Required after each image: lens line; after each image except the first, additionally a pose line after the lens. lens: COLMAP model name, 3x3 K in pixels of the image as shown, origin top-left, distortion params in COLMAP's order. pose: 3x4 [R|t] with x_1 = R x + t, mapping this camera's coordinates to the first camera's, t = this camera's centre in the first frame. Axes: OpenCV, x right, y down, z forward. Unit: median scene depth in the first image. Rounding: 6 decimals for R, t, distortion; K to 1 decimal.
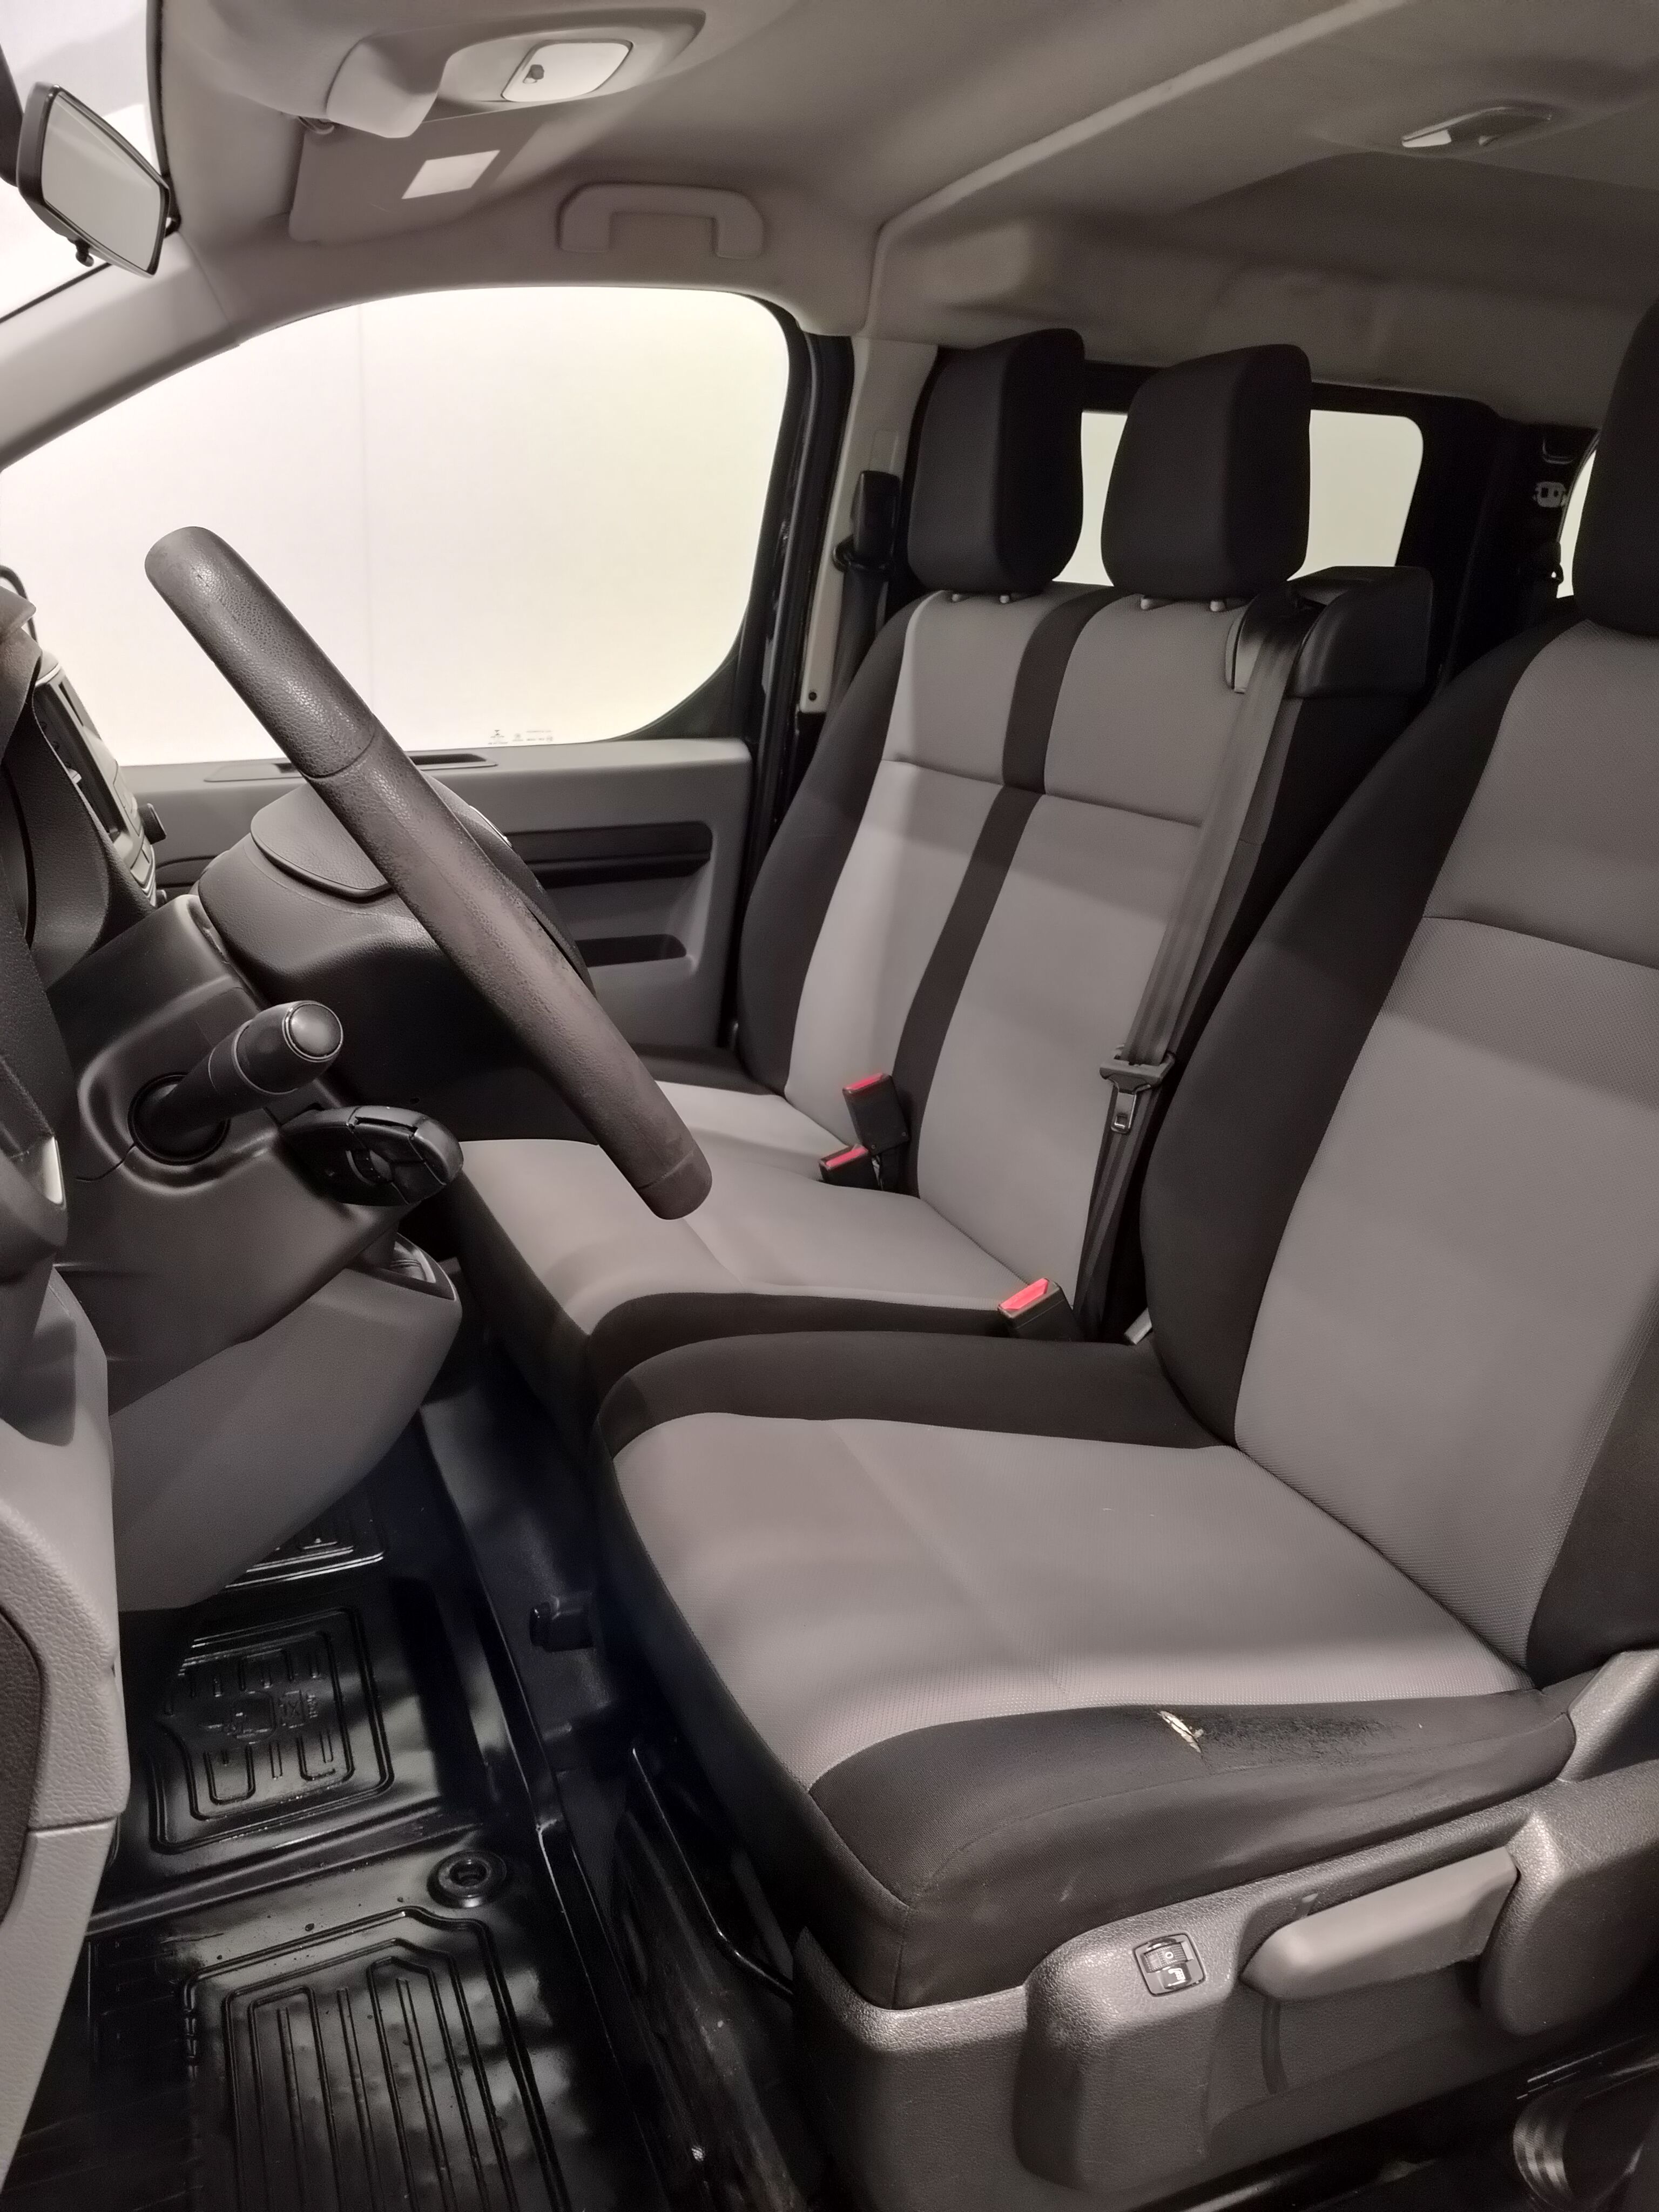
lens RADIAL K [[1700.9, 0, 829.5], [0, 1700.9, 1106.0], [0, 0, 1]] dist [-0.004284, -0.002138]
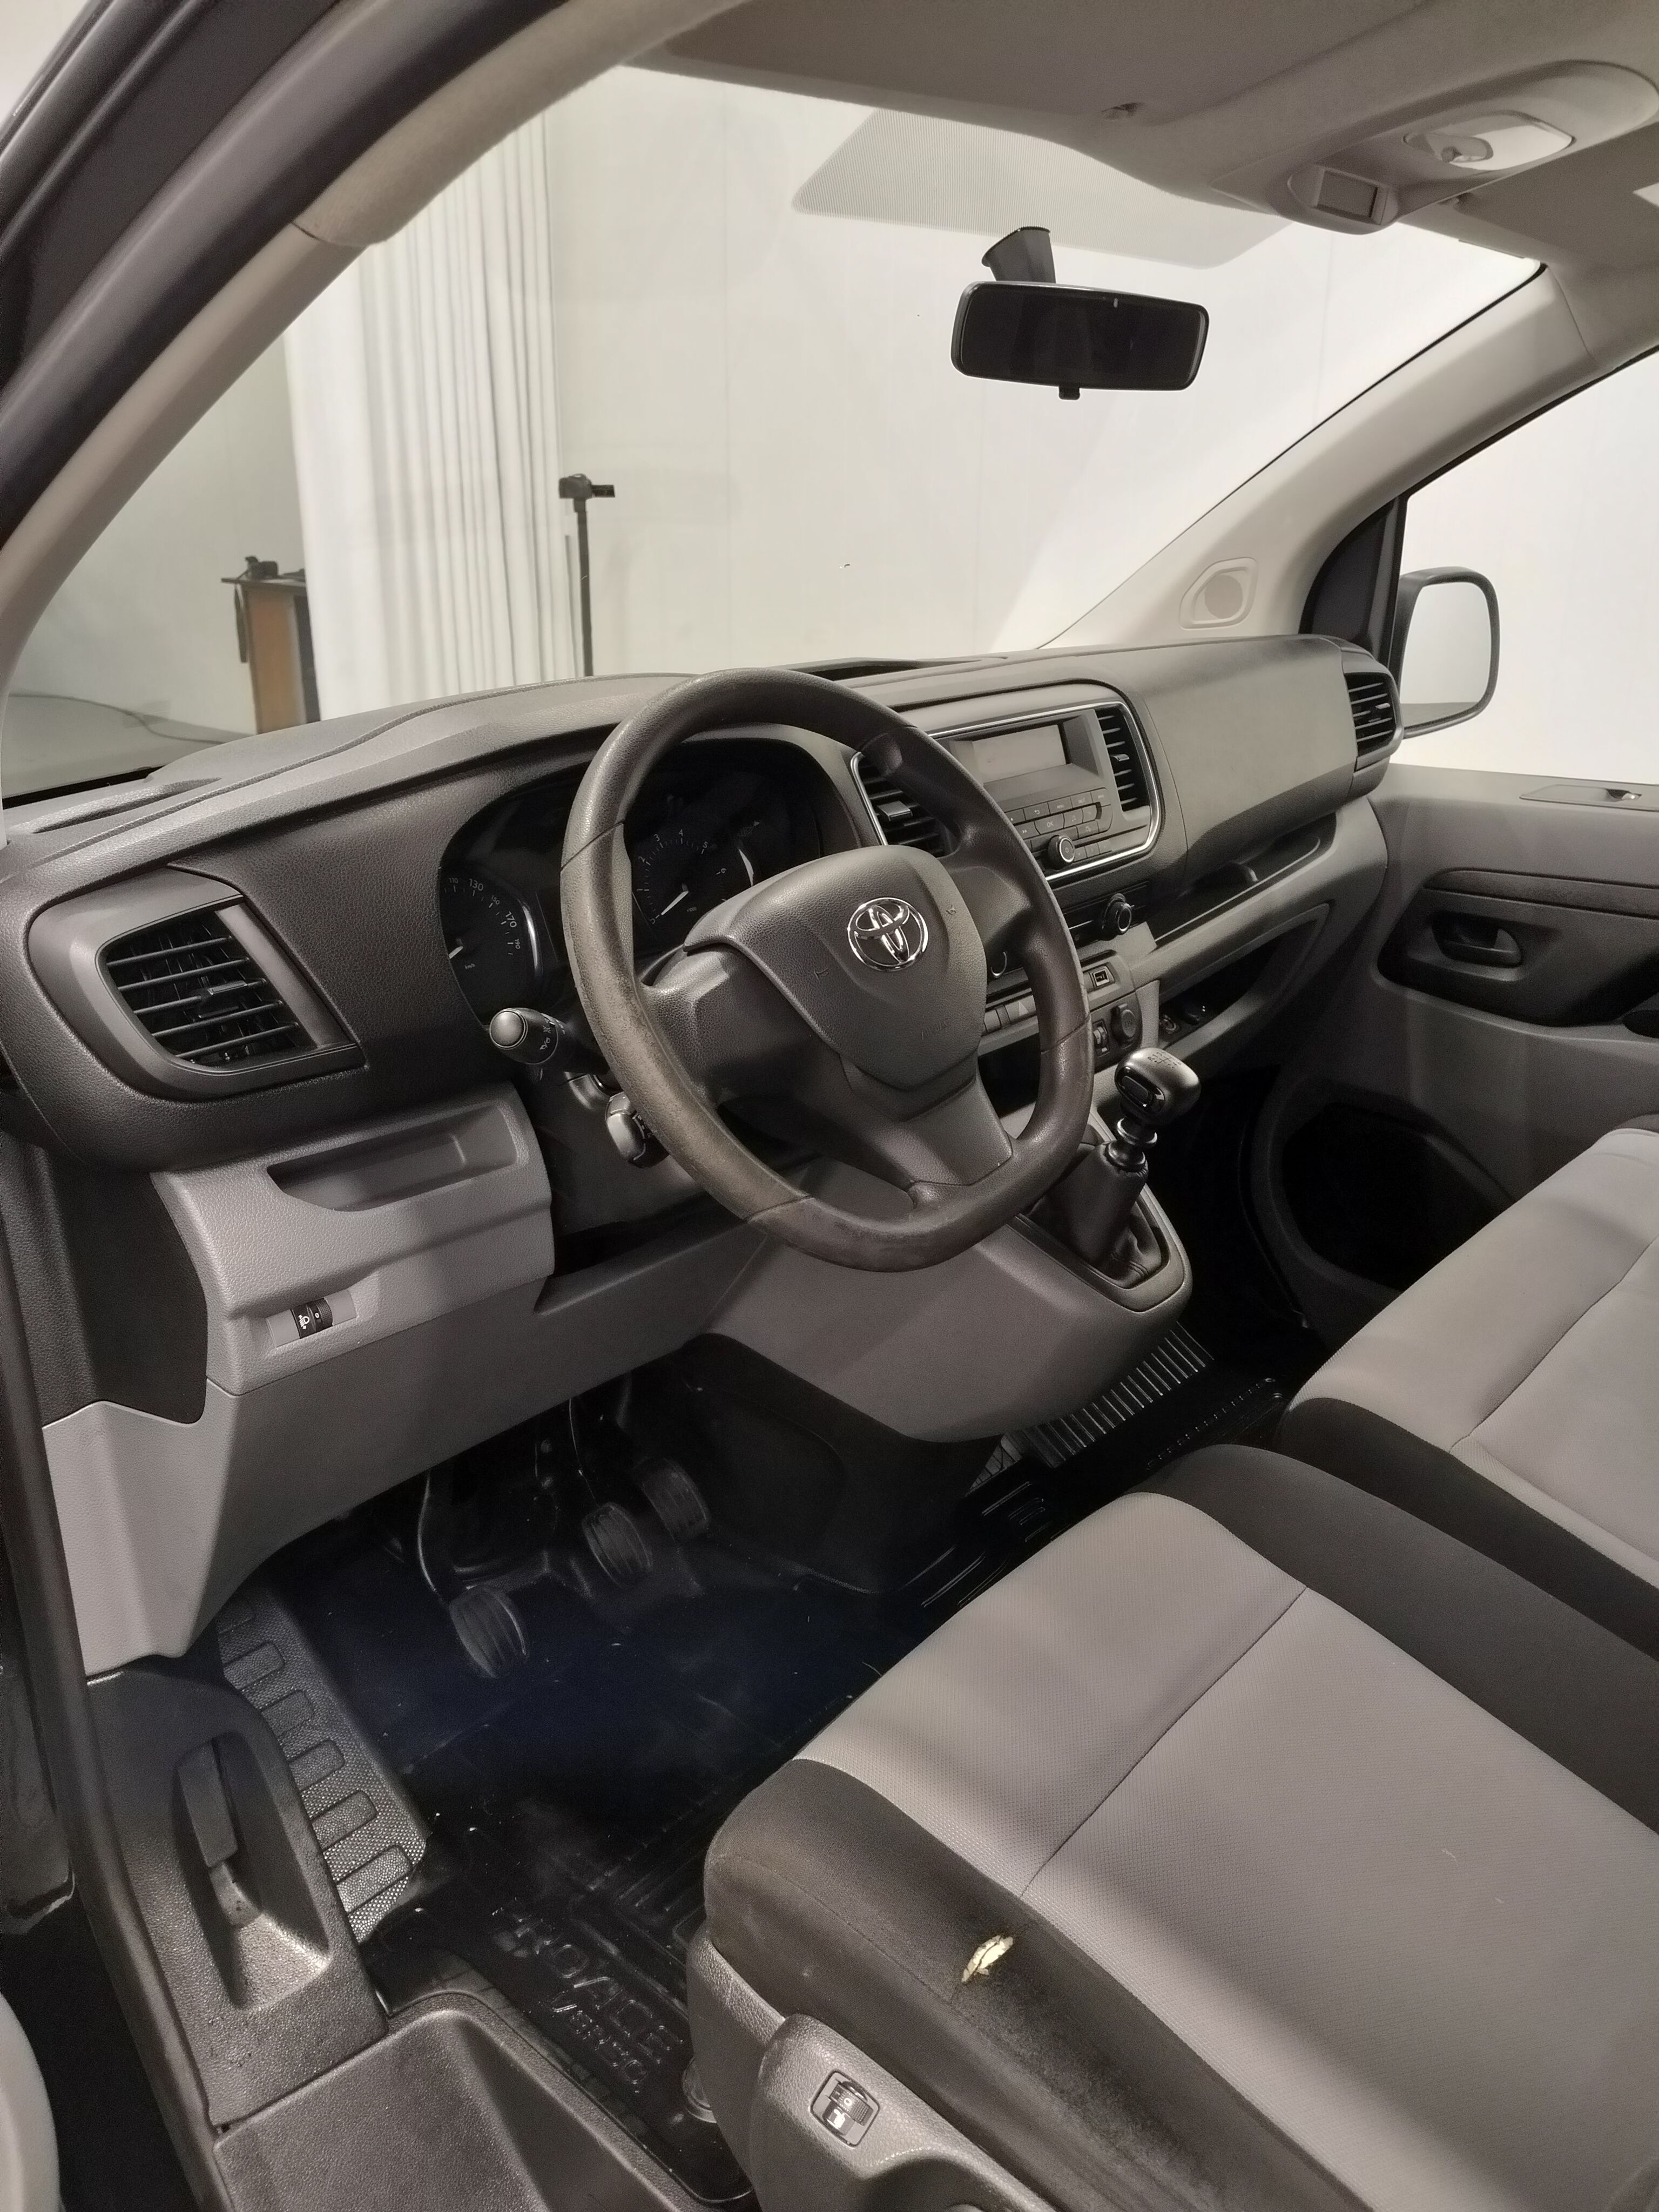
lens RADIAL K [[1700.9, 0, 829.5], [0, 1700.9, 1106.0], [0, 0, 1]] dist [-0.004284, -0.002138]
pose [[0.456445, 0.319421, -0.830439, 0.736115], [-0.272937, 0.938606, 0.211009, -0.249748], [0.846855, 0.130343, 0.515603, 0.316034]]
